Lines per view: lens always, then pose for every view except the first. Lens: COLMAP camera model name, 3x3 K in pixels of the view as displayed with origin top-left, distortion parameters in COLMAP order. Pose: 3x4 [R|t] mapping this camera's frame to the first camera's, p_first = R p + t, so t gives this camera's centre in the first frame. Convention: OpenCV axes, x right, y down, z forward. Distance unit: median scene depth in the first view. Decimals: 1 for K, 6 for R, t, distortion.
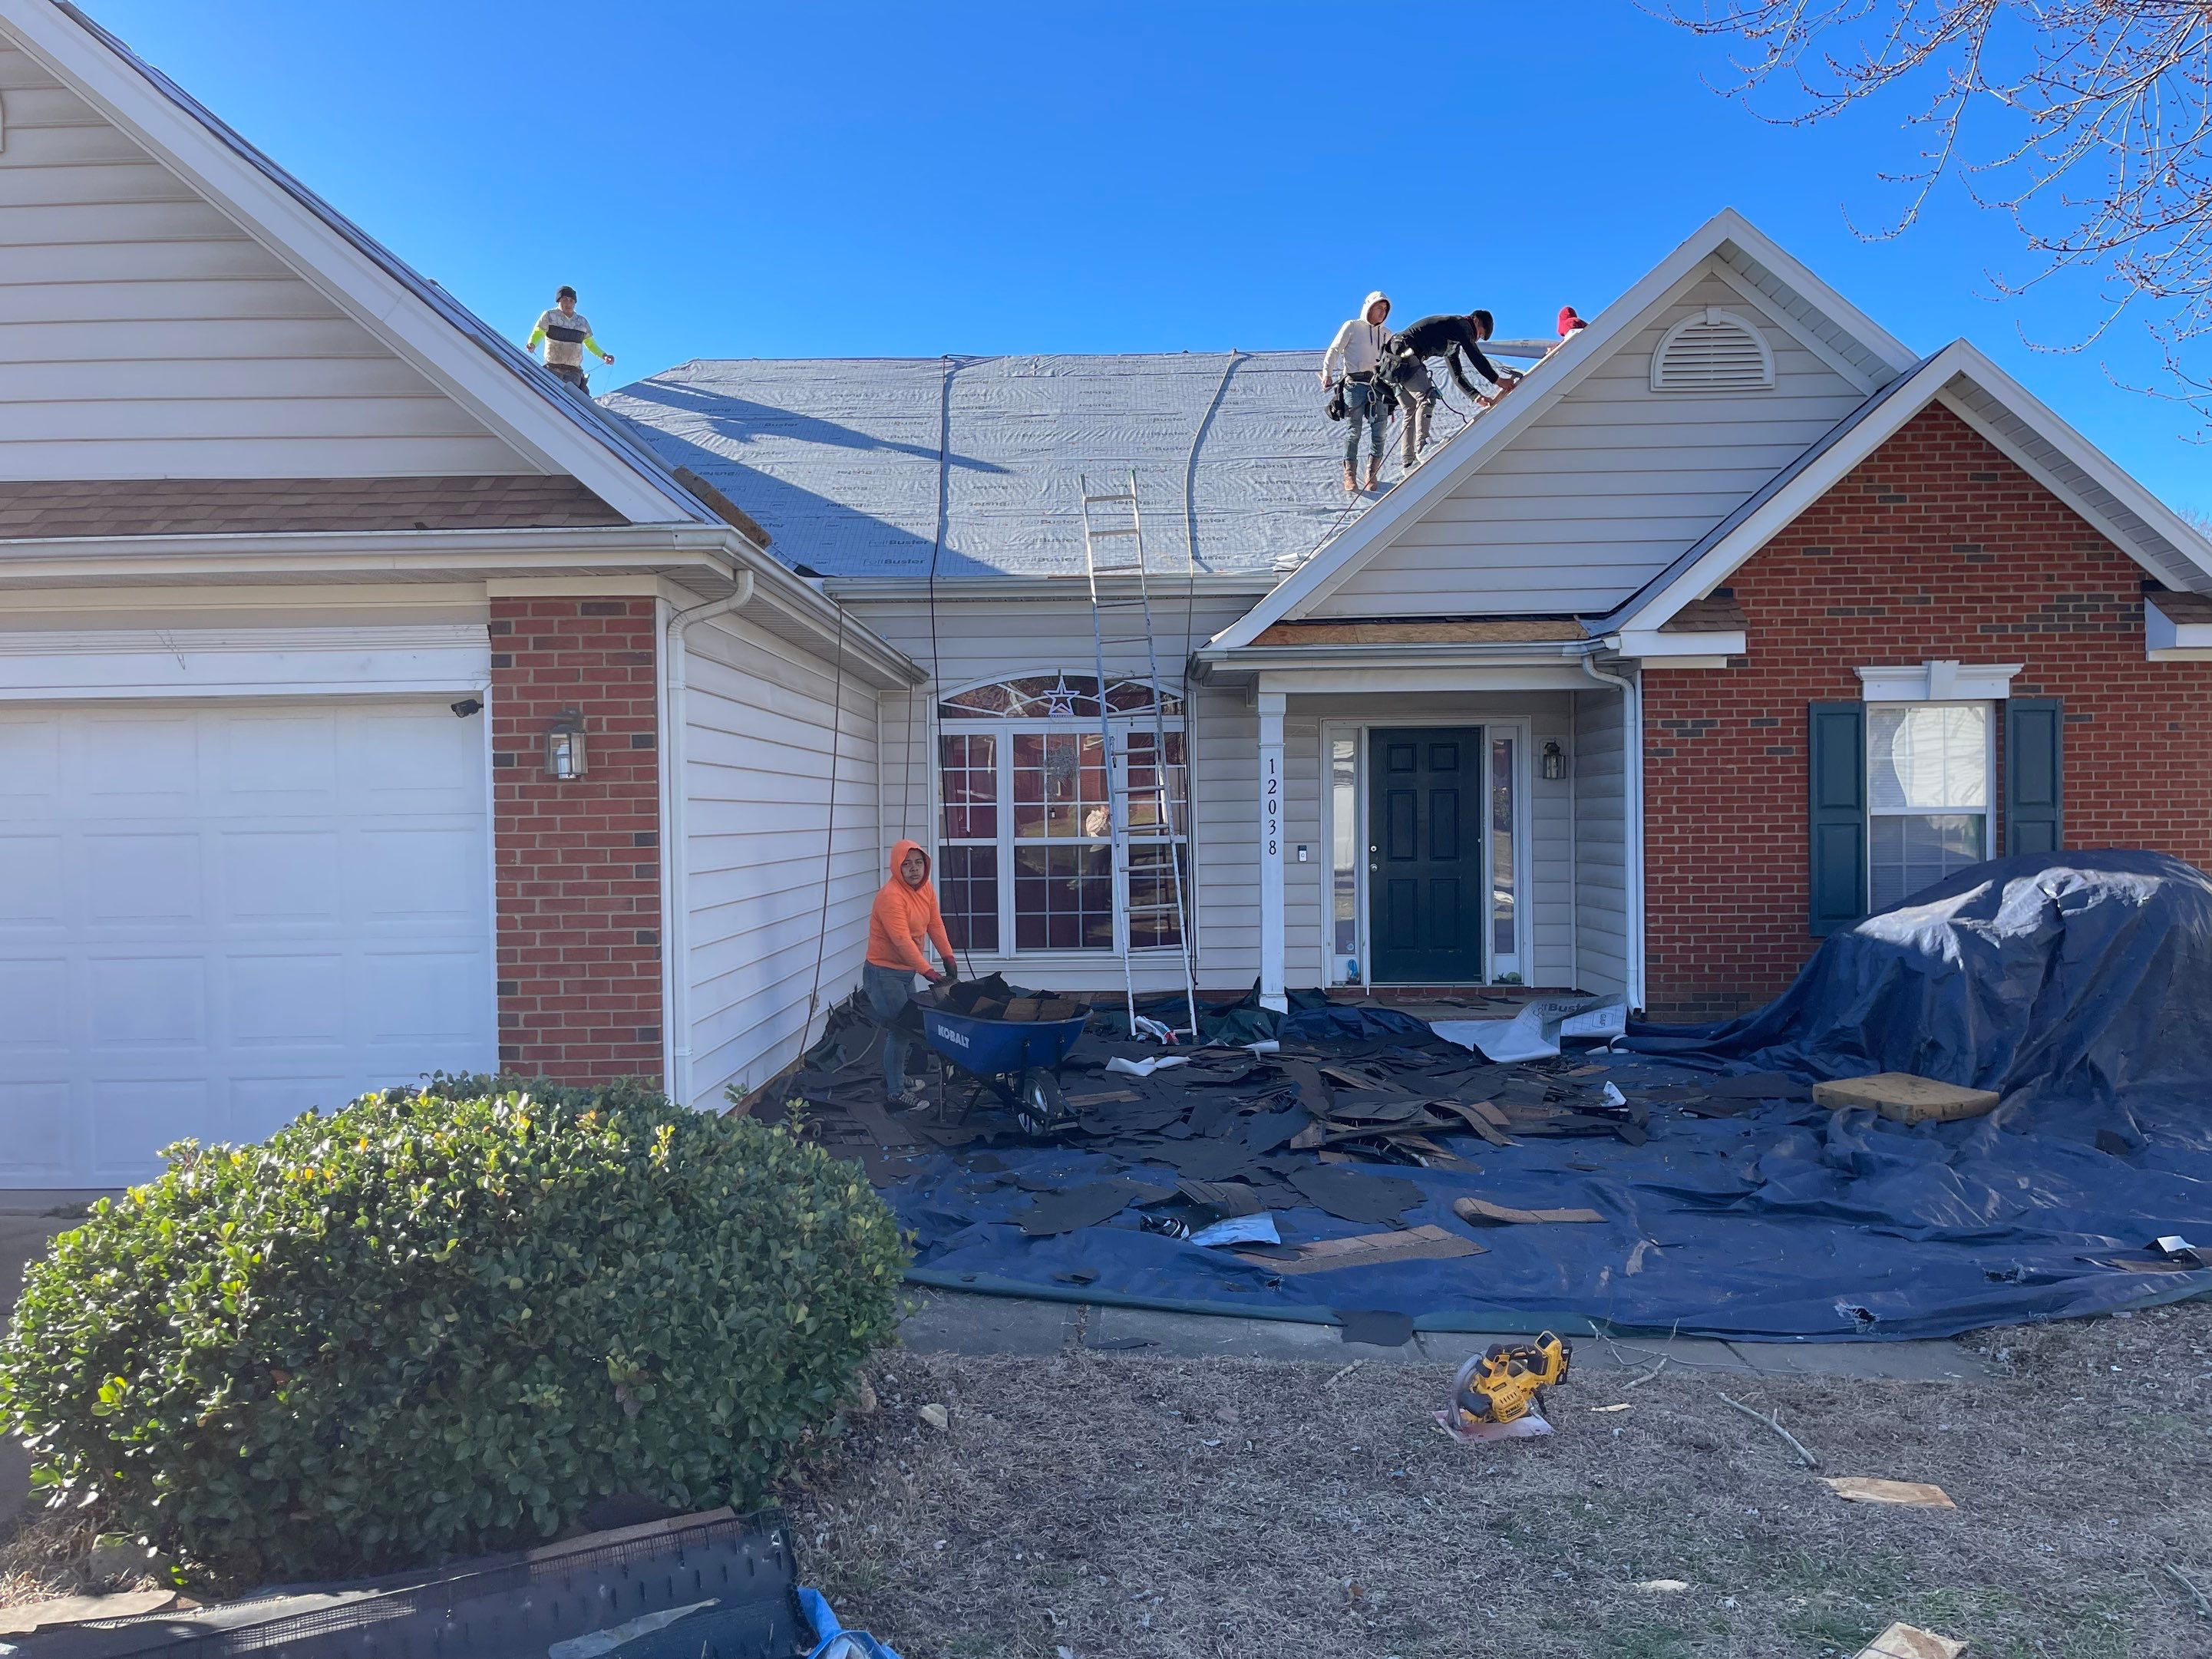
lens RADIAL K [[1661.6, 0, 1100.9], [0, 1661.6, 829.5], [0, 0, 1]] dist [0.081110, -0.075327]
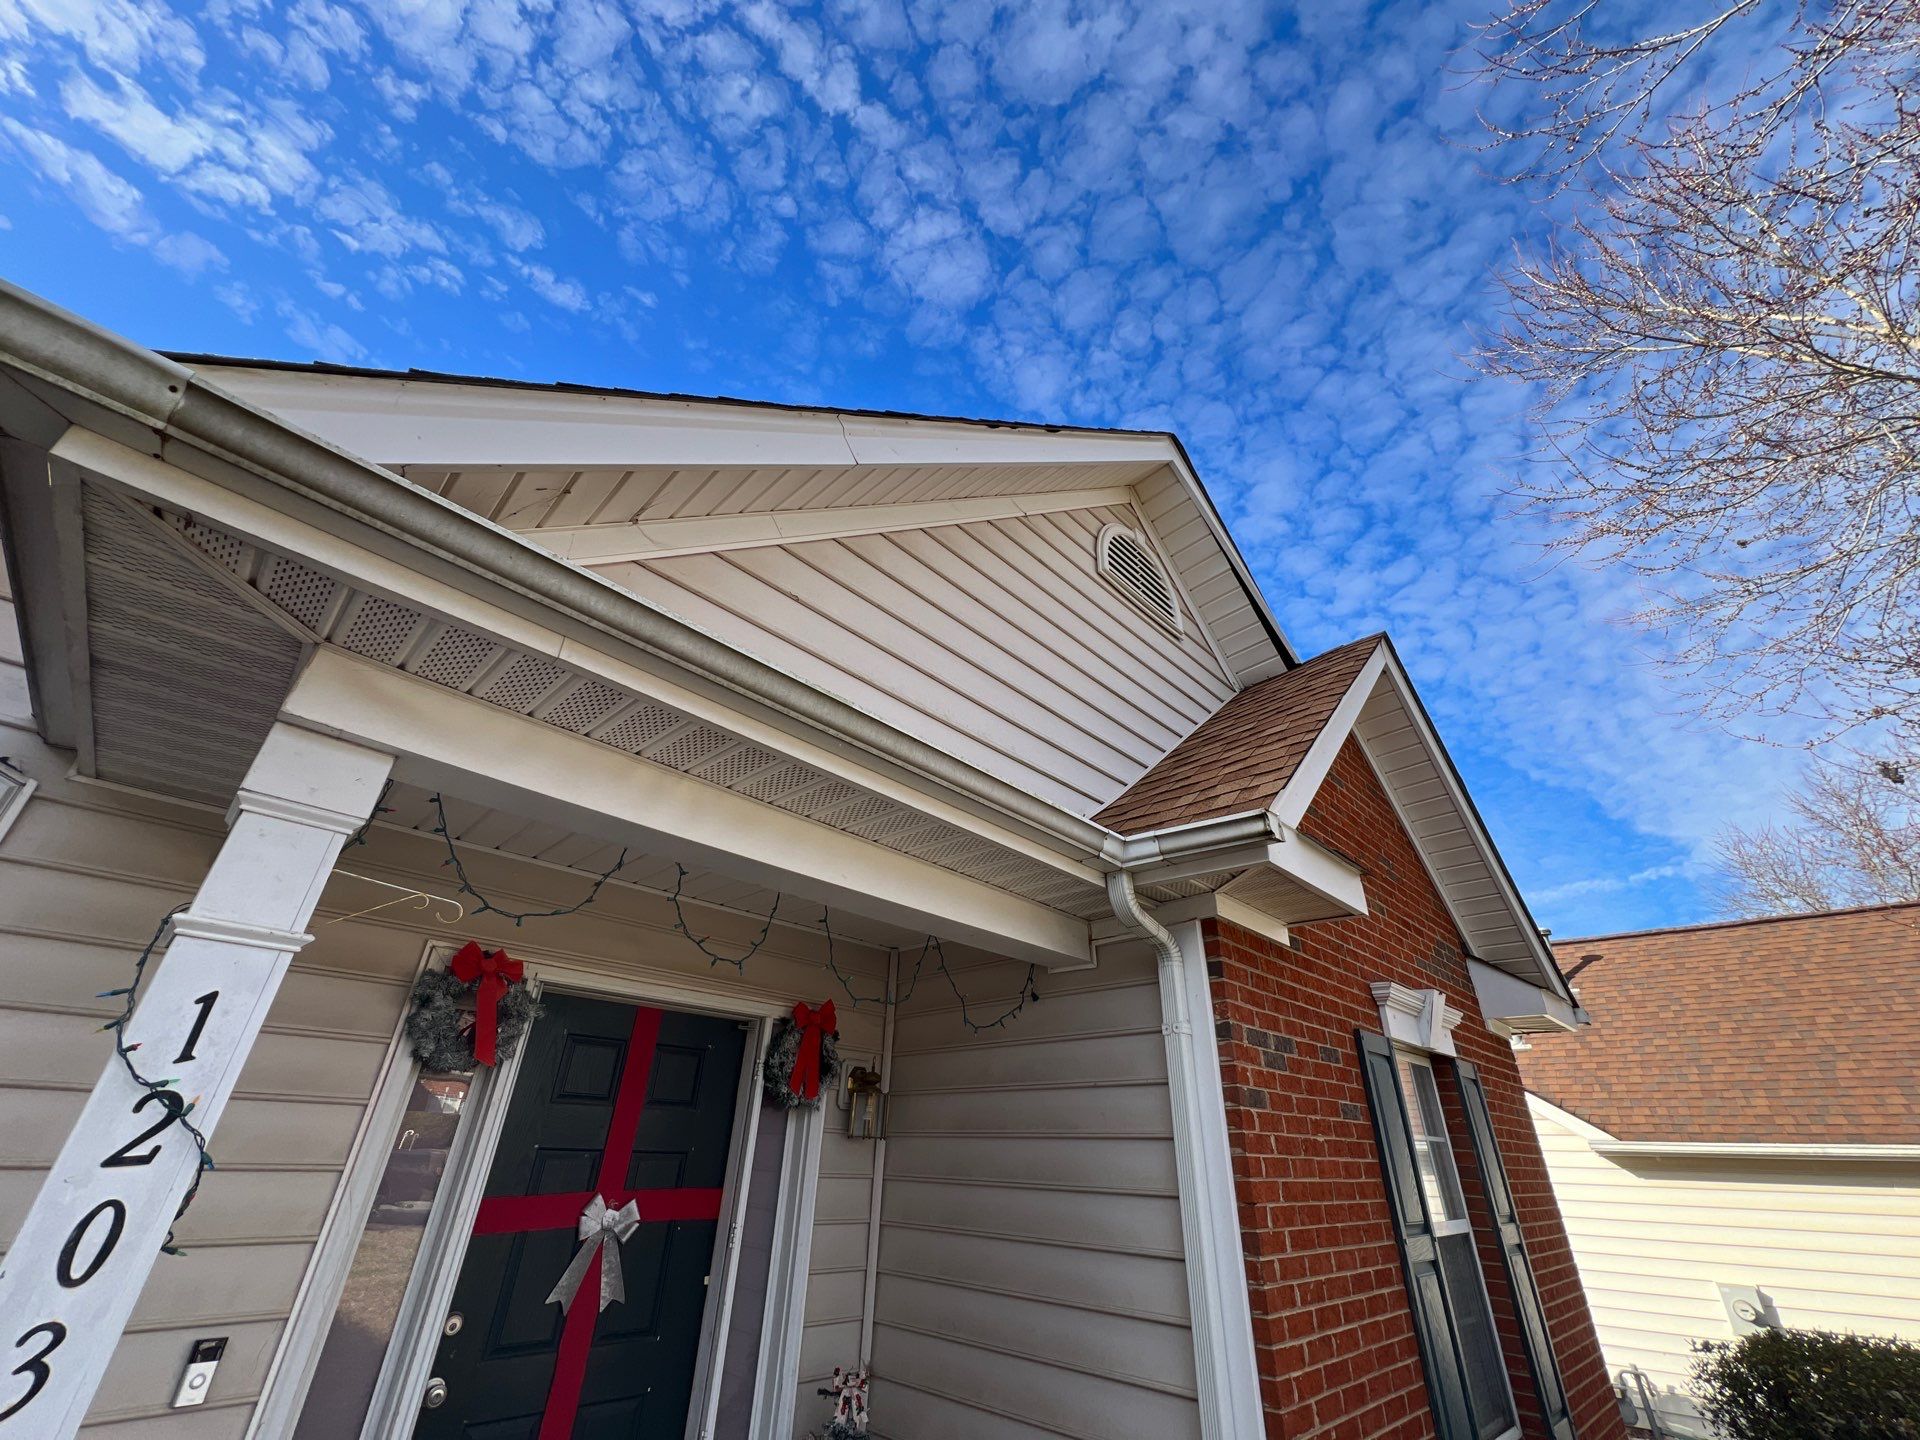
lens RADIAL K [[761.6, 0, 960.0], [0, 761.6, 720.0], [0, 0, 1]] dist [-0.000119, 0.000237]
pose [[0.700287, 0.379471, 0.604648, 0.101570], [-0.027819, 0.860874, -0.508057, -0.025035], [-0.713319, 0.338965, 0.613416, 0.884458]]
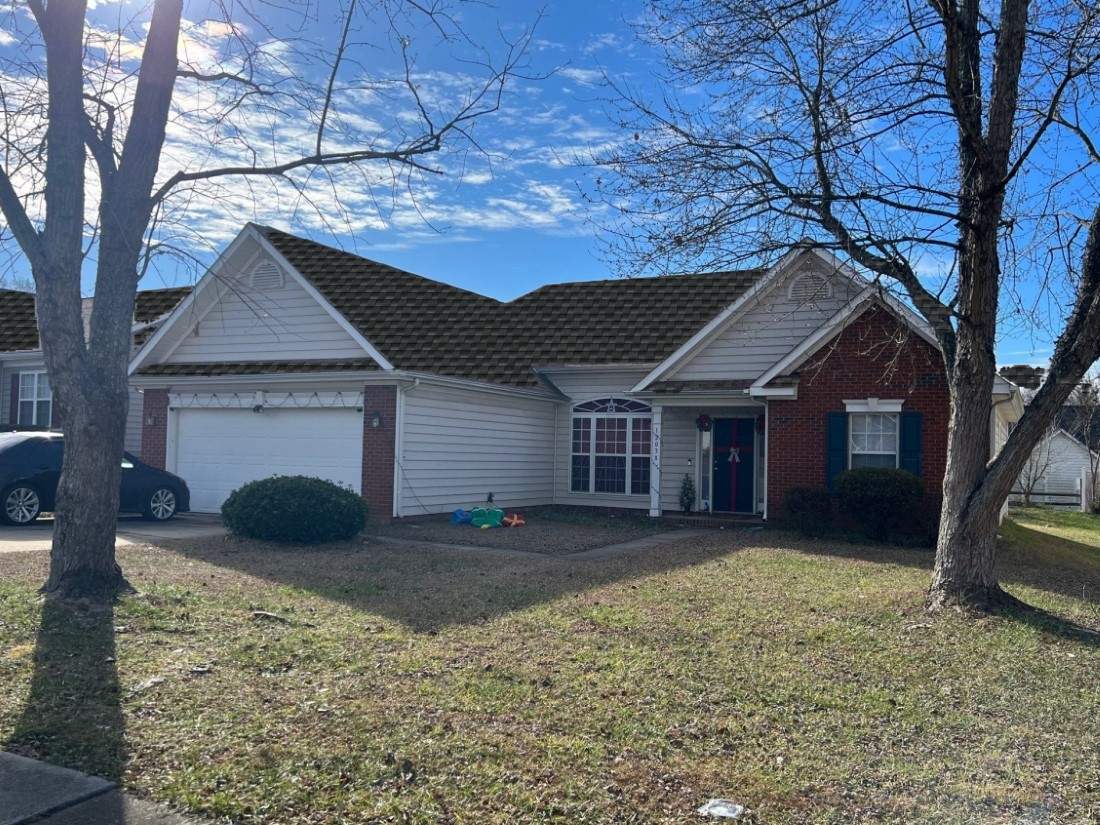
lens RADIAL K [[897.1, 0, 550.0], [0, 897.1, 412.5], [0, 0, 1]] dist [0.051482, 0.001235]
pose [[0.889609, 0.014507, -0.456492, 0.685597], [-0.040754, 0.998030, -0.047705, 0.013595], [0.454900, 0.061043, 0.888448, -0.510972]]
